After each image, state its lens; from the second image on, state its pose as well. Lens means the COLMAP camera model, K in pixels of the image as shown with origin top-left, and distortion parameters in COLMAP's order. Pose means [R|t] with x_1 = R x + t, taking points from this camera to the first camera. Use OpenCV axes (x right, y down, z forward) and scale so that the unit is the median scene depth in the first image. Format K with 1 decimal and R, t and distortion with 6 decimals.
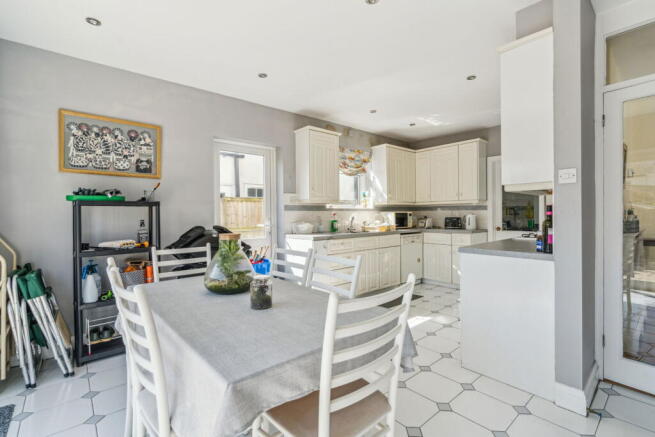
lens RADIAL K [[309.9, 0, 319.3], [0, 309.9, 213.0], [0, 0, 1]] dist [0.001209, 0.000595]
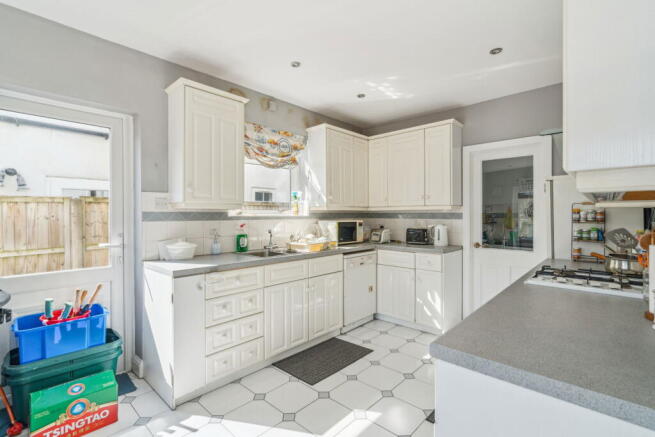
lens RADIAL K [[309.9, 0, 319.3], [0, 309.9, 213.0], [0, 0, 1]] dist [0.001209, 0.000595]
pose [[0.995056, 0.006461, 0.099108, 0.138279], [-0.006072, 0.999973, -0.004224, -0.019420], [-0.099132, 0.003602, 0.995068, 0.316916]]
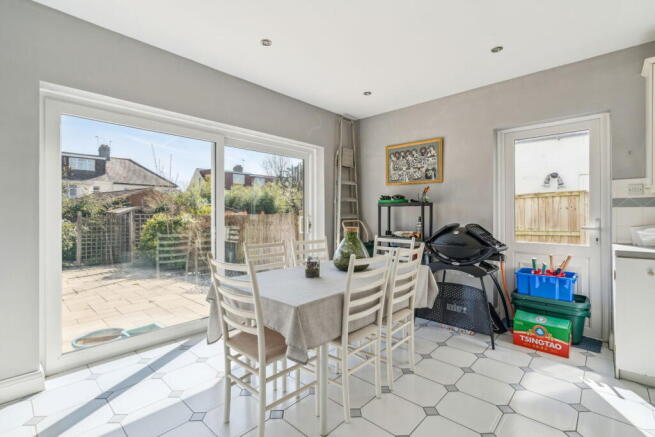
lens RADIAL K [[305.7, 0, 327.5], [0, 305.7, 218.5], [0, 0, 1]] dist [-0.000671, 0.000071]
pose [[0.112811, 0.021720, -0.993379, 0.384030], [0.001498, 0.999756, 0.022030, 0.001086], [0.993615, -0.003973, 0.112751, 0.280264]]
